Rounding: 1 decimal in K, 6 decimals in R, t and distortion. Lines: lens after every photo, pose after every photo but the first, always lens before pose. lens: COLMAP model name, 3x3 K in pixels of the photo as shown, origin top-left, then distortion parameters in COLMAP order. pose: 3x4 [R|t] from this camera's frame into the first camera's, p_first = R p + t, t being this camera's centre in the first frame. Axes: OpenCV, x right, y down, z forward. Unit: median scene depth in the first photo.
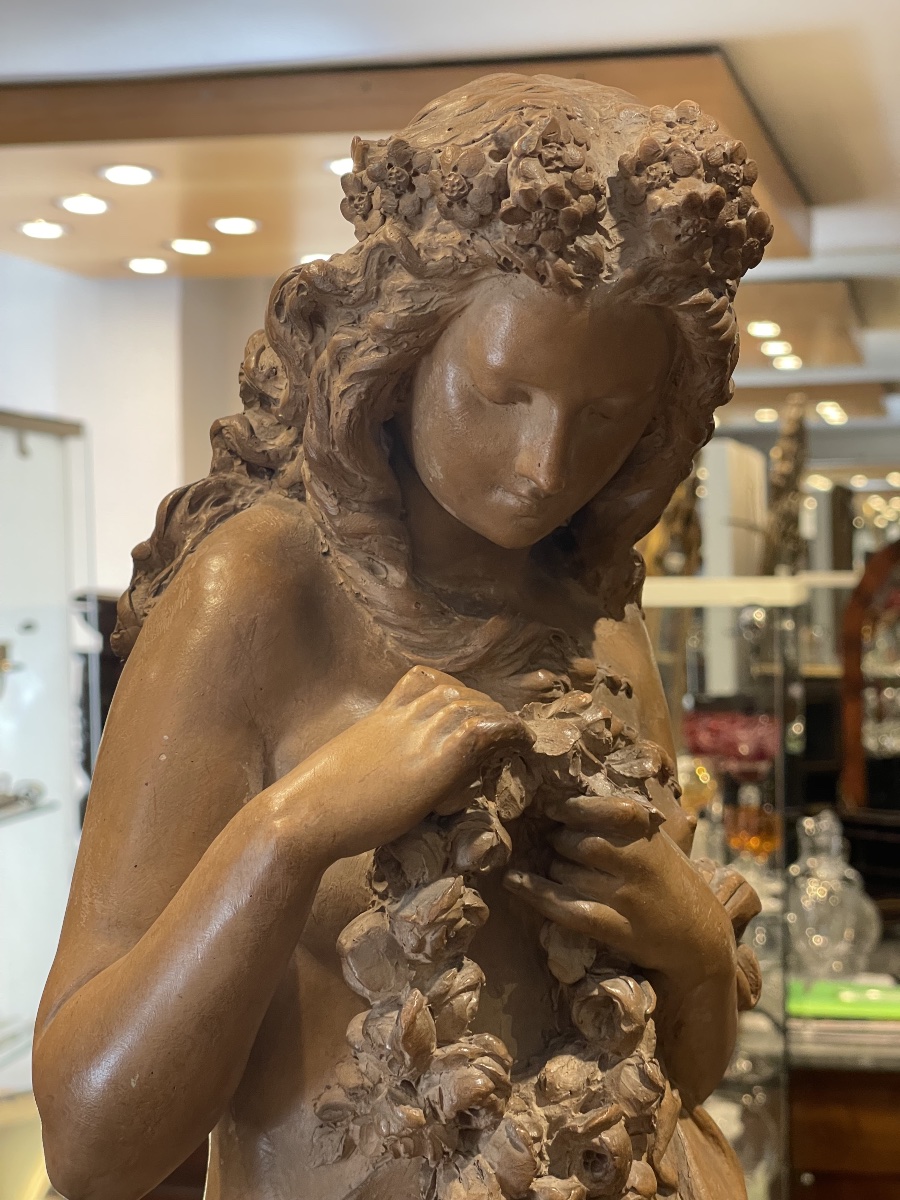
lens RADIAL K [[2402.2, 0, 450.0], [0, 2402.2, 600.0], [0, 0, 1]] dist [-0.067828, 1.675891]
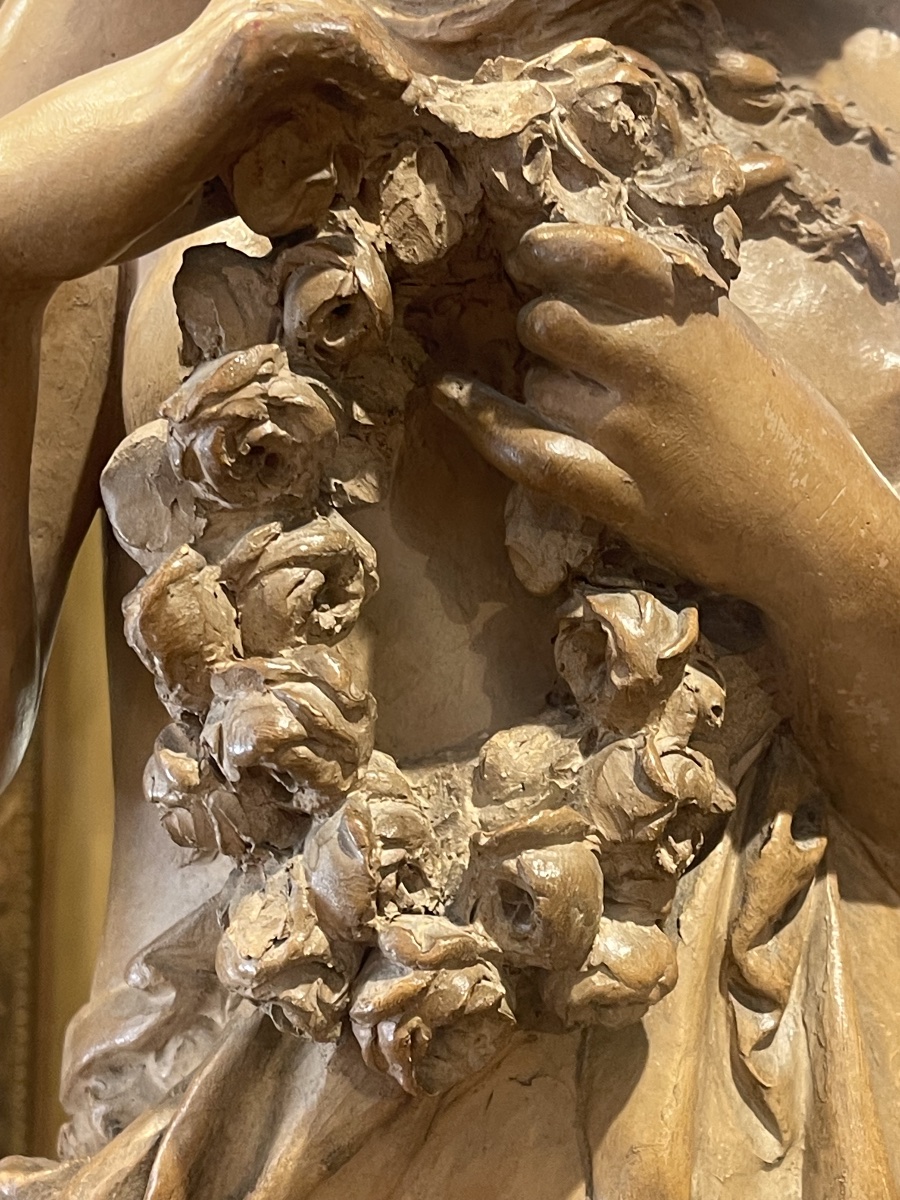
lens RADIAL K [[2243.5, 0, 452.0], [0, 2243.5, 833.8], [0, 0, 1]] dist [0.107535, -0.313223]
pose [[0.888204, 0.125099, -0.442090, 0.273047], [-0.065706, 0.986913, 0.147258, 0.142217], [0.454727, -0.101747, 0.884800, 0.536698]]
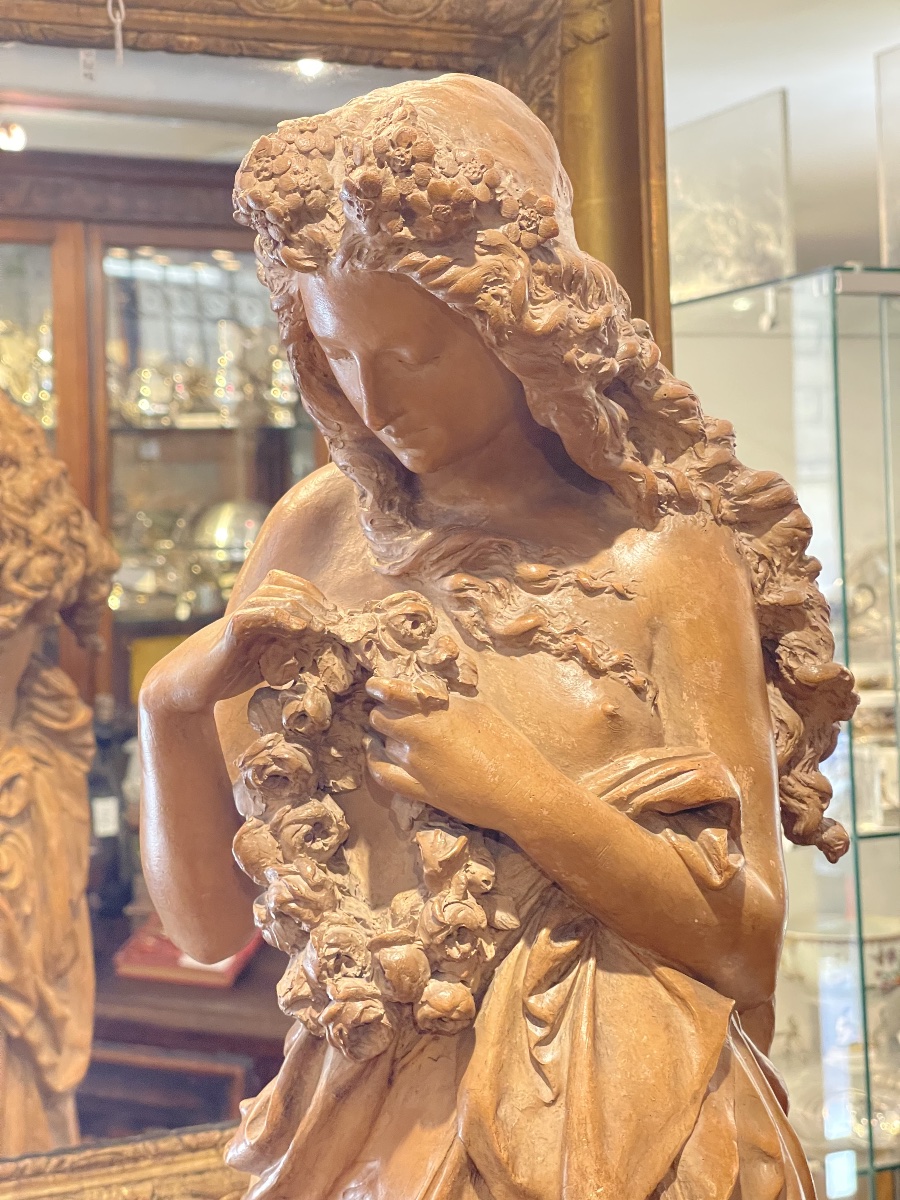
lens RADIAL K [[2402.2, 0, 450.0], [0, 2402.2, 600.0], [0, 0, 1]] dist [-0.067828, 1.675891]
pose [[0.595722, 0.013568, -0.803076, 1.063100], [0.018134, 0.999375, 0.030336, 0.006006], [0.802986, -0.032634, 0.595104, 0.300752]]
